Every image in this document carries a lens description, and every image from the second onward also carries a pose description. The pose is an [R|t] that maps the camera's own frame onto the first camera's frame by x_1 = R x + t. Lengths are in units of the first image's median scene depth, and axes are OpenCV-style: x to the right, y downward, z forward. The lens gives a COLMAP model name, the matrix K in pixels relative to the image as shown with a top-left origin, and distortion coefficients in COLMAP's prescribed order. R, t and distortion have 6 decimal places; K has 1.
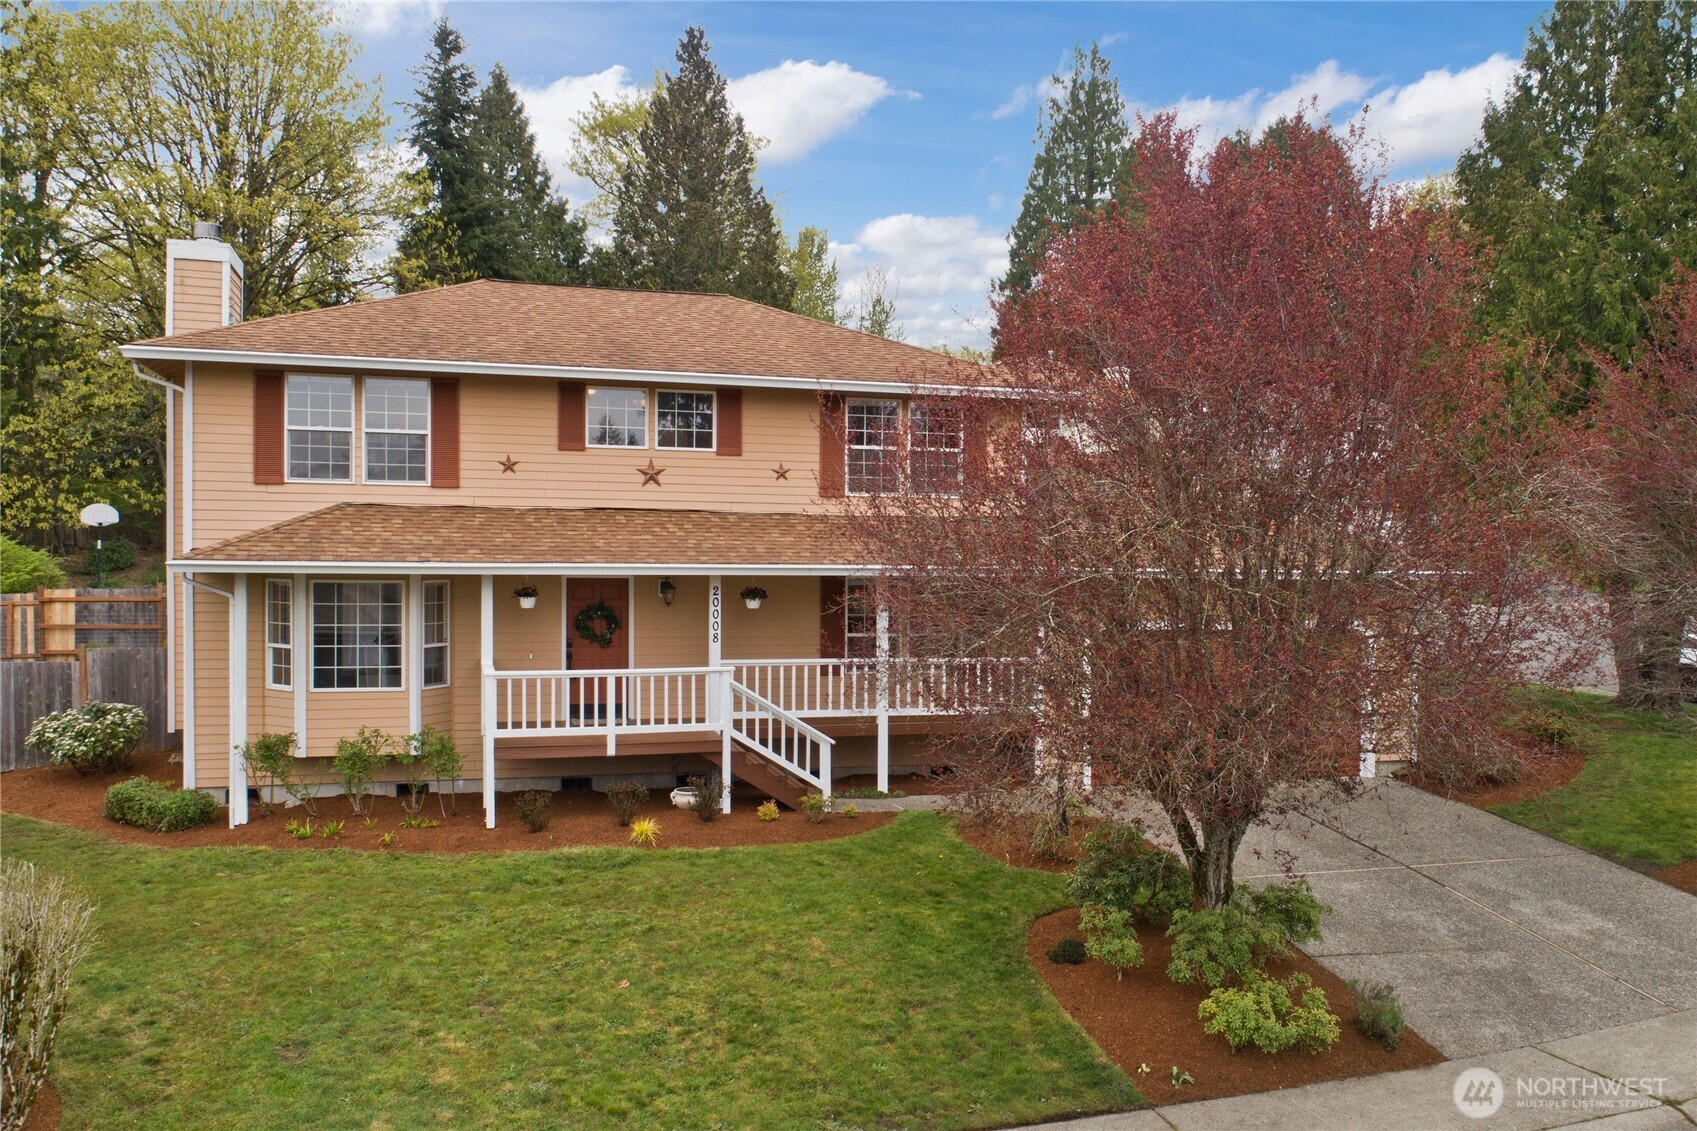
lens RADIAL K [[1447.8, 0, 850.9], [0, 1447.8, 629.4], [0, 0, 1]] dist [-0.011588, 0.003343]
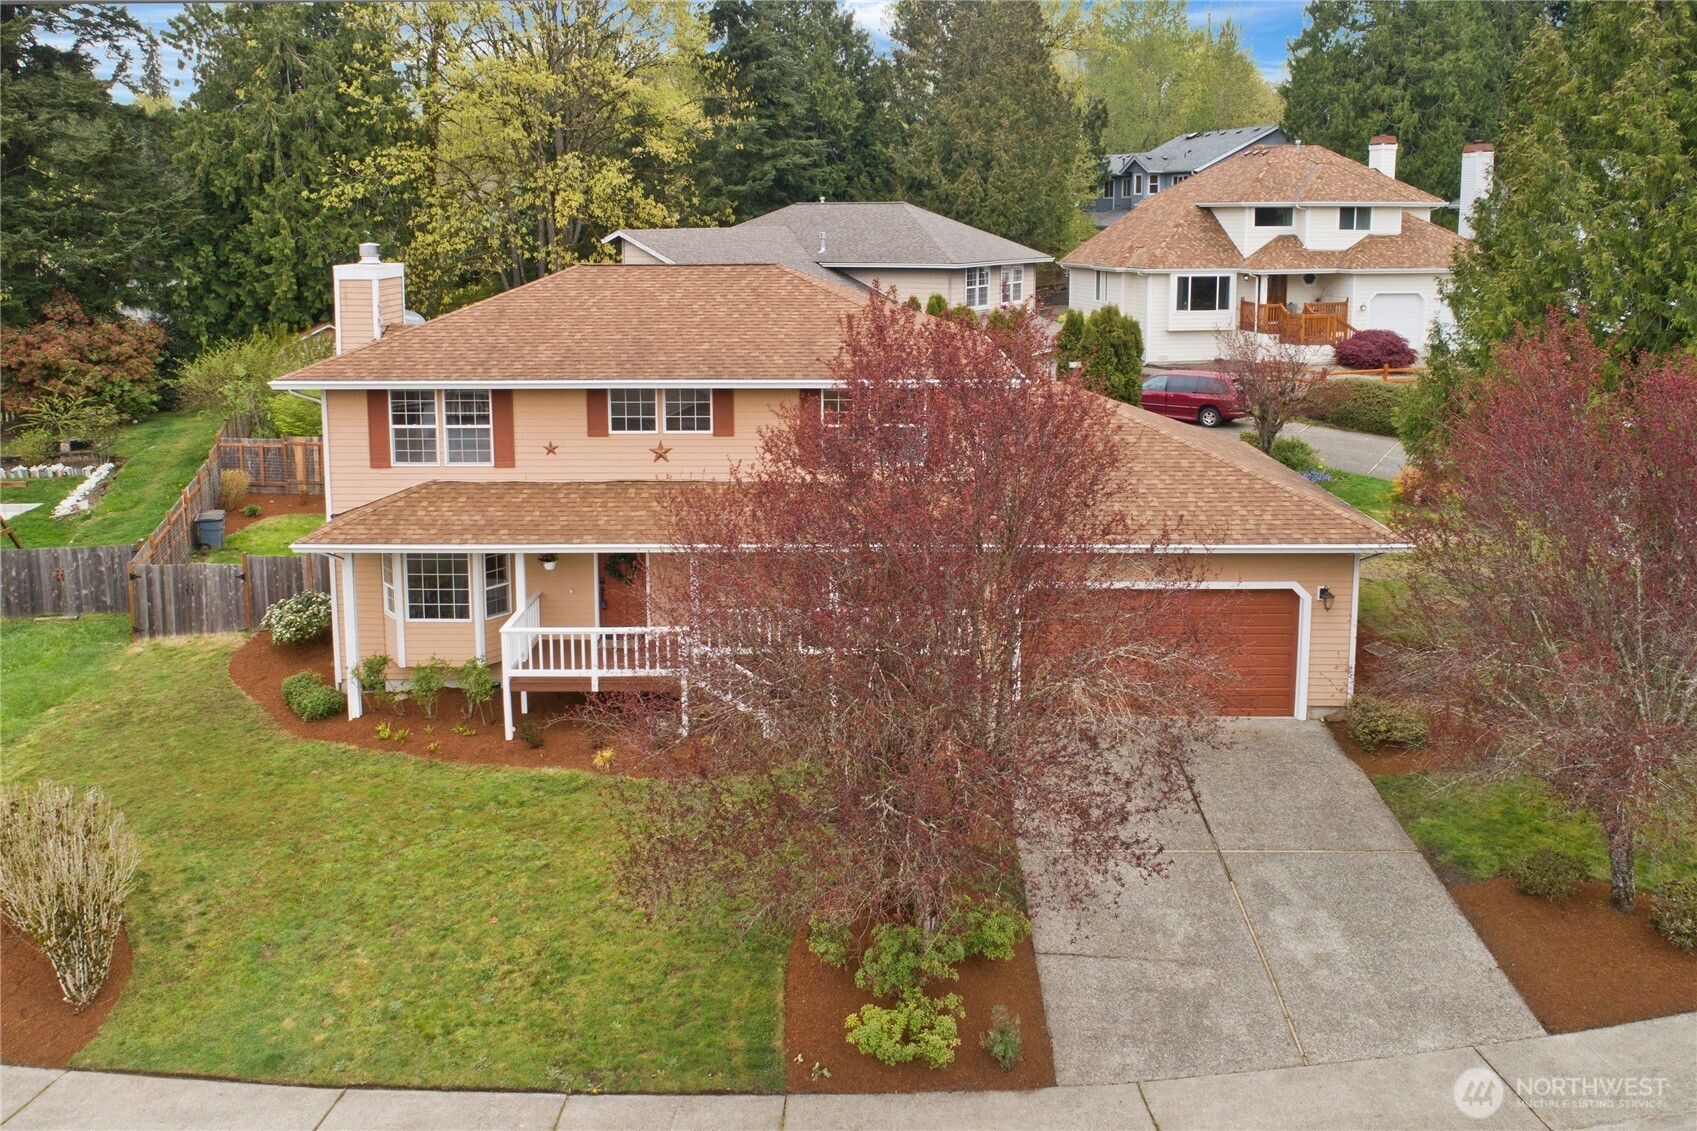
lens RADIAL K [[1353.2, 0, 811.6], [0, 1353.2, 424.2], [0, 0, 1]] dist [-0.009334, 0.003606]
pose [[0.948477, 0.029527, -0.315468, 0.392437], [-0.000443, 0.995771, 0.091871, -0.261612], [0.316847, -0.086998, 0.944478, -0.081020]]
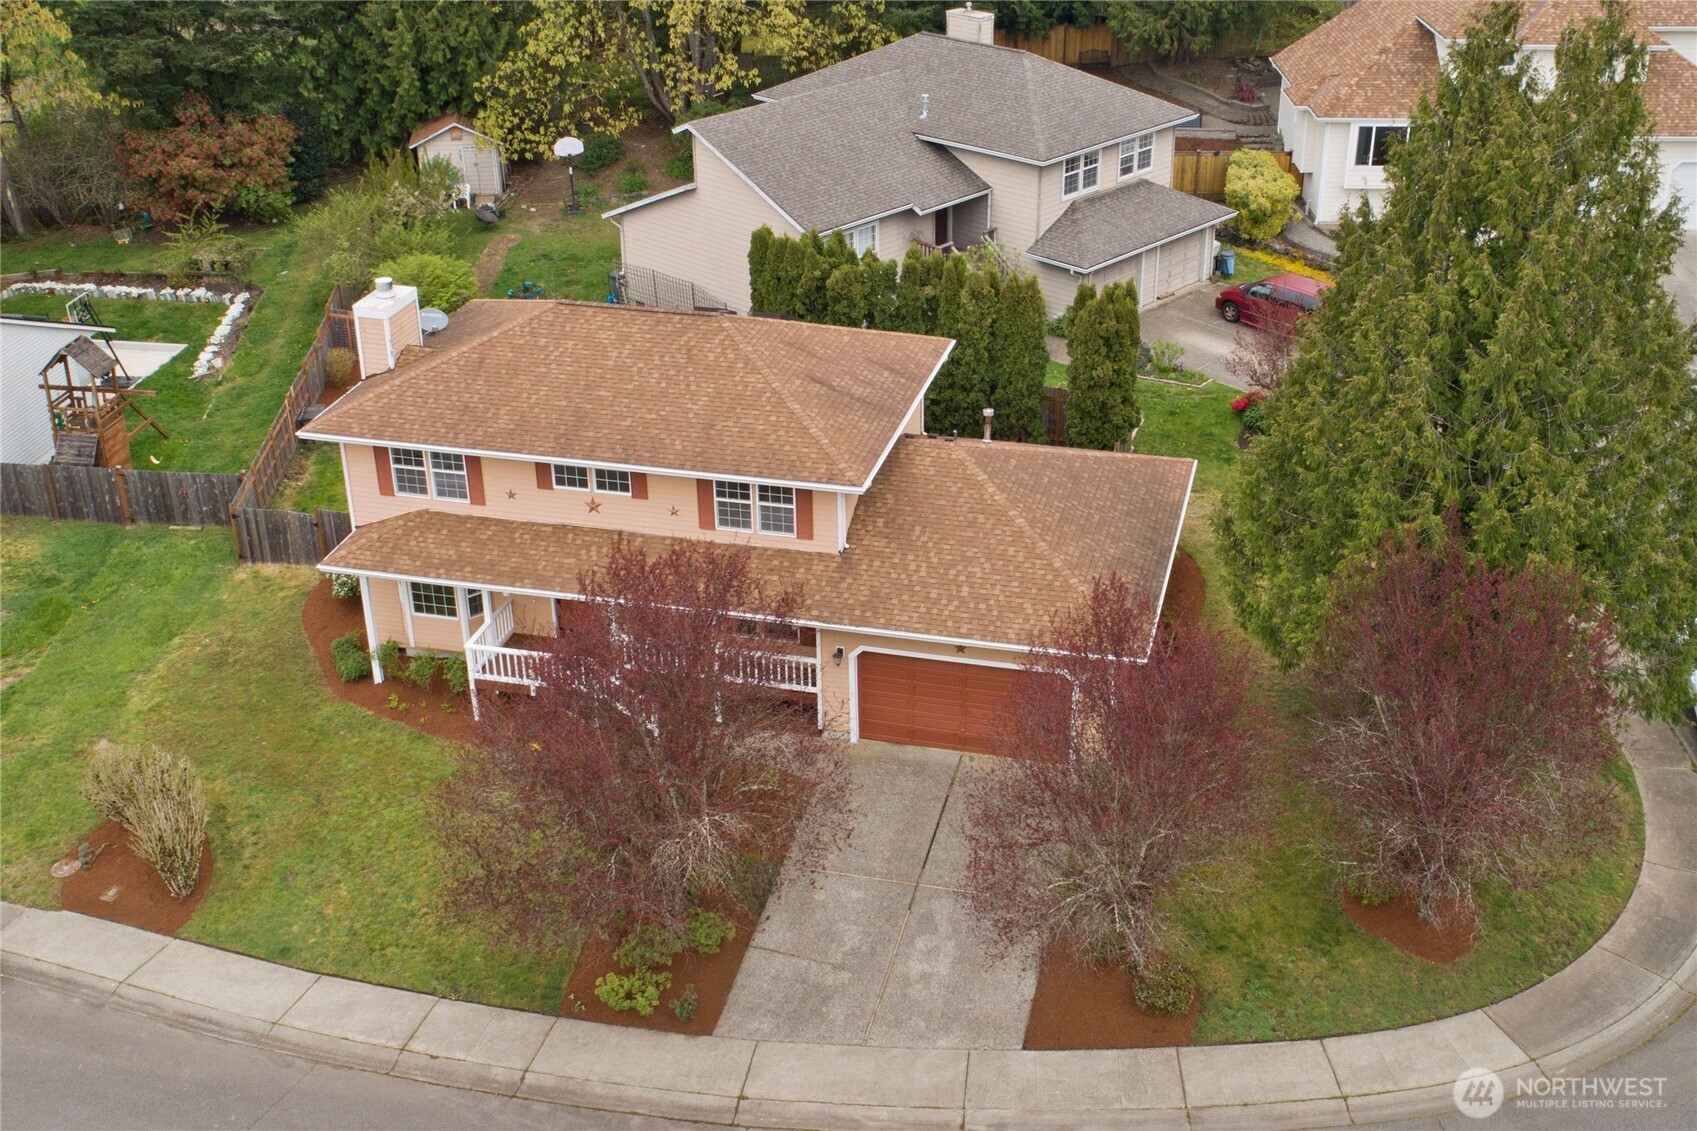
lens RADIAL K [[1862.4, 0, 848.5], [0, 1862.4, 565.5], [0, 0, 1]] dist [-0.003420, 0.014742]
pose [[0.853379, 0.208939, -0.477586, 1.166050], [0.008418, 0.910517, 0.413385, -0.954176], [0.521222, -0.356795, 0.775258, -0.478556]]
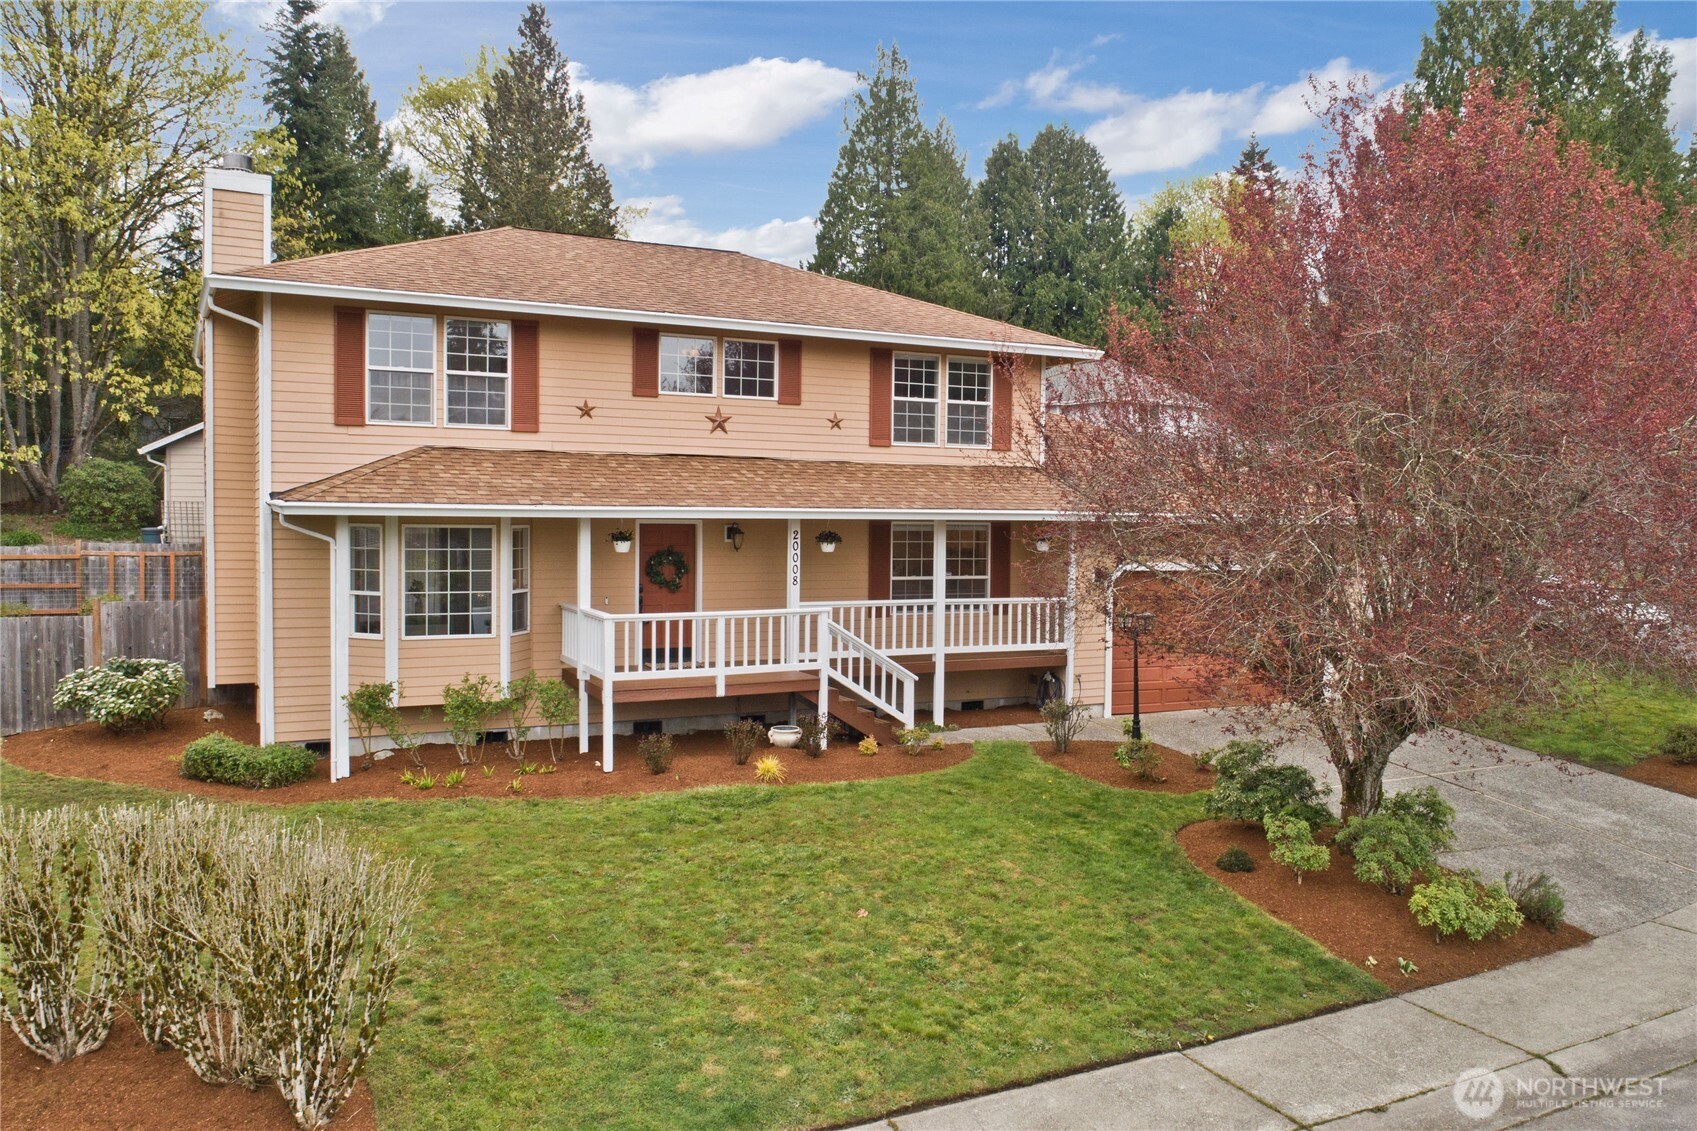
lens RADIAL K [[1331.5, 0, 844.1], [0, 1331.5, 620.5], [0, 0, 1]] dist [-0.011477, 0.002724]
pose [[0.983006, -0.017008, 0.182786, -0.242950], [0.012946, 0.999642, 0.023397, 0.012988], [-0.183119, -0.020633, 0.982874, 0.064694]]
